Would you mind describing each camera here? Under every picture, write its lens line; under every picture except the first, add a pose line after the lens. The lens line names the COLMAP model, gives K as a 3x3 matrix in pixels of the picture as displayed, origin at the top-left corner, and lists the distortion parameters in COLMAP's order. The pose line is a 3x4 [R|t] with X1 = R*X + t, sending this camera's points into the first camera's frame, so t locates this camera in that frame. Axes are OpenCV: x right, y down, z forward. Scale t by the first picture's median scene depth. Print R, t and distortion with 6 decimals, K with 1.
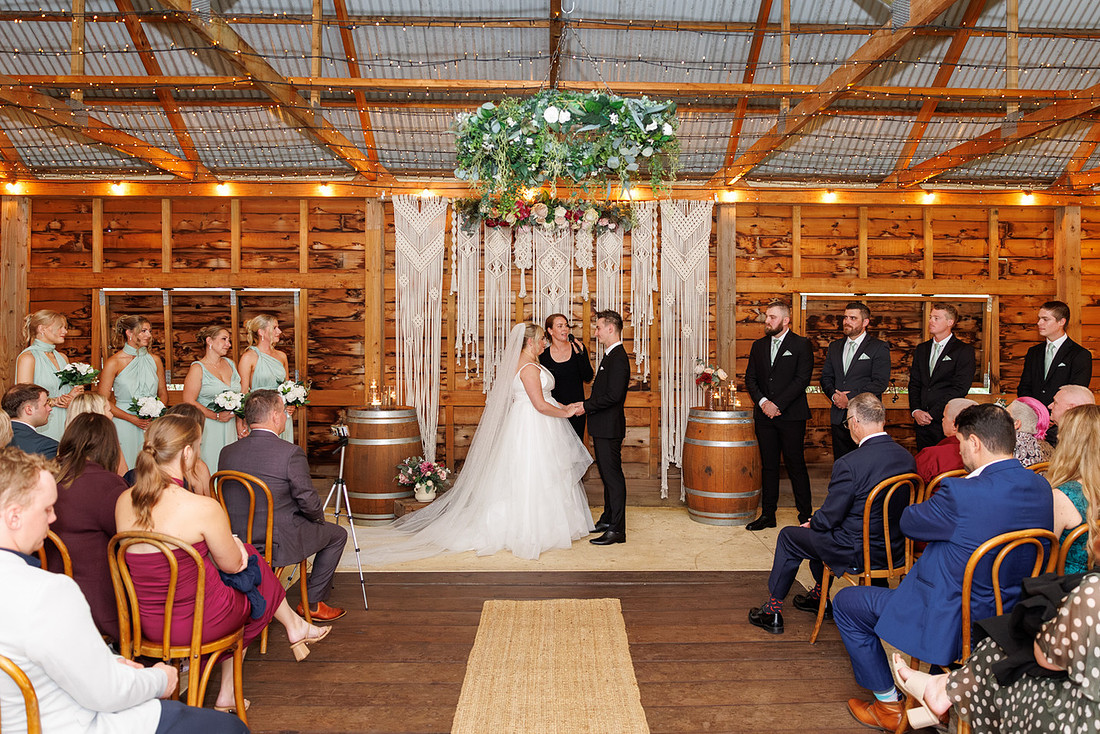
lens RADIAL K [[797.1, 0, 564.1], [0, 797.1, 330.4], [0, 0, 1]] dist [0.002509, -0.007714]
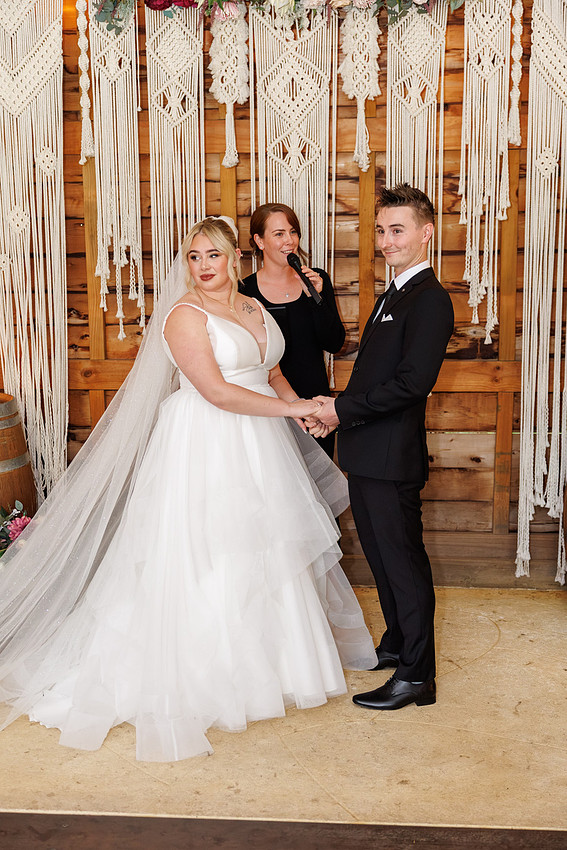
lens RADIAL K [[1086.7, 0, 259.4], [0, 1086.7, 429.1], [0, 0, 1]] dist [0.034018, 0.000000]
pose [[0.994773, 0.002319, -0.102081, 0.031879], [0.014946, 0.985667, 0.168041, 0.004237], [0.101008, -0.168689, 0.980480, 0.333236]]
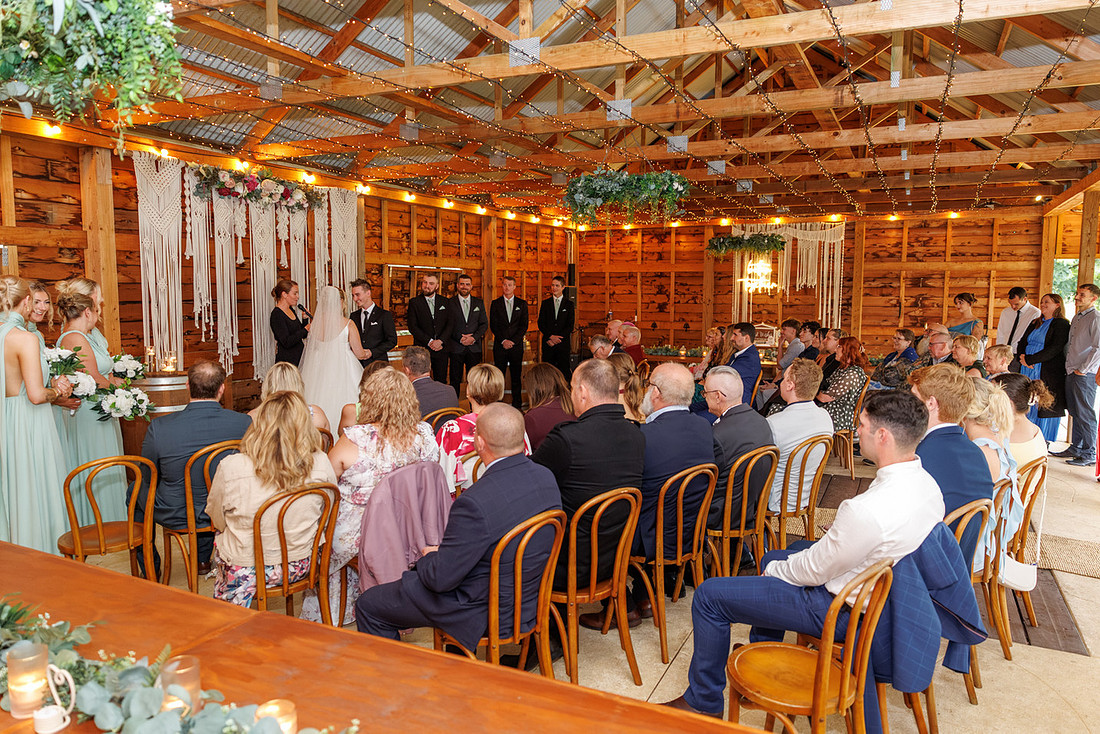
lens RADIAL K [[797.1, 0, 555.0], [0, 797.1, 368.6], [0, 0, 1]] dist [0.002509, -0.007714]
pose [[0.437393, -0.093995, 0.894345, -0.849559], [-0.008643, 0.994037, 0.108700, -0.020255], [-0.899229, -0.055274, 0.433972, 0.126136]]
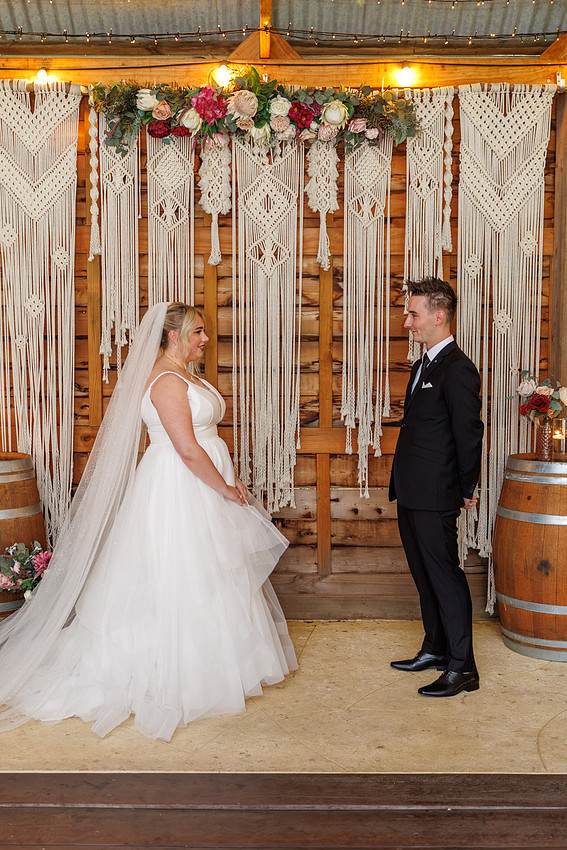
lens RADIAL K [[1043.6, 0, 258.0], [0, 1043.6, 440.9], [0, 0, 1]] dist [0.039646, 0.000000]
pose [[0.999603, -0.001677, -0.028109, -0.000066], [0.004143, 0.996120, 0.087906, 0.018701], [0.027852, -0.087988, 0.995732, 0.236993]]
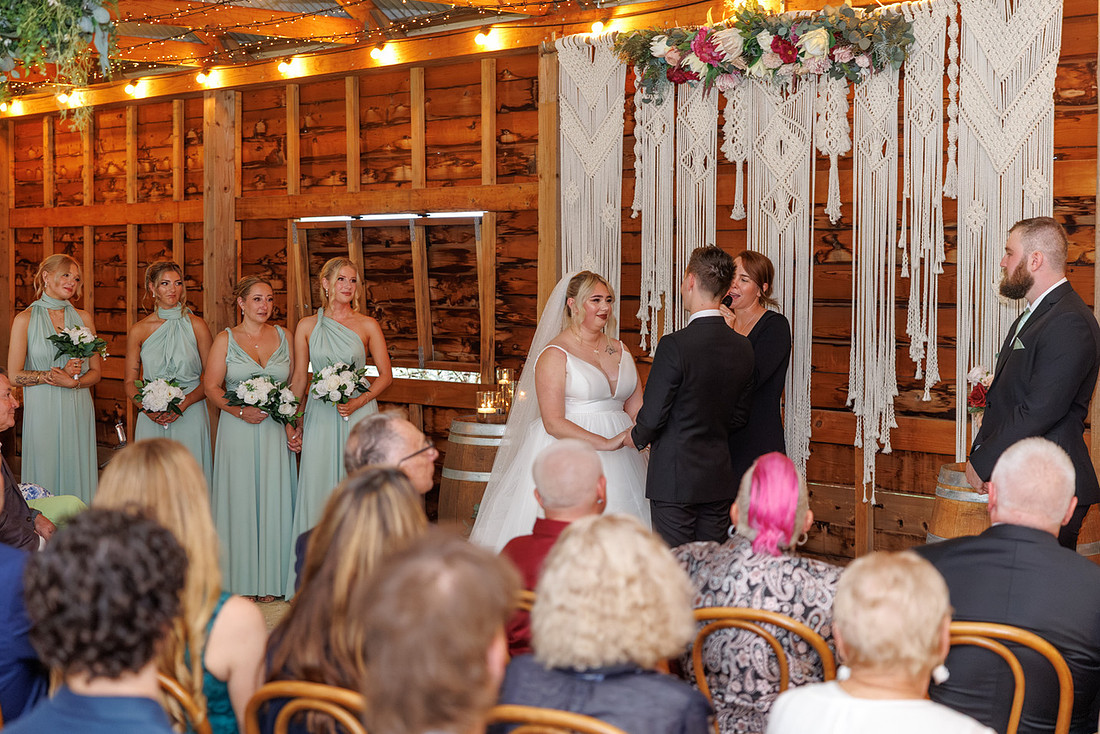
lens RADIAL K [[1824.9, 0, 551.3], [0, 1824.9, 362.7], [0, 0, 1]] dist [0.018694, 0.000000]
pose [[0.662197, 0.036711, -0.748430, 0.726586], [0.002347, 0.998693, 0.051063, -0.010071], [0.749326, -0.035570, 0.661245, 0.146960]]
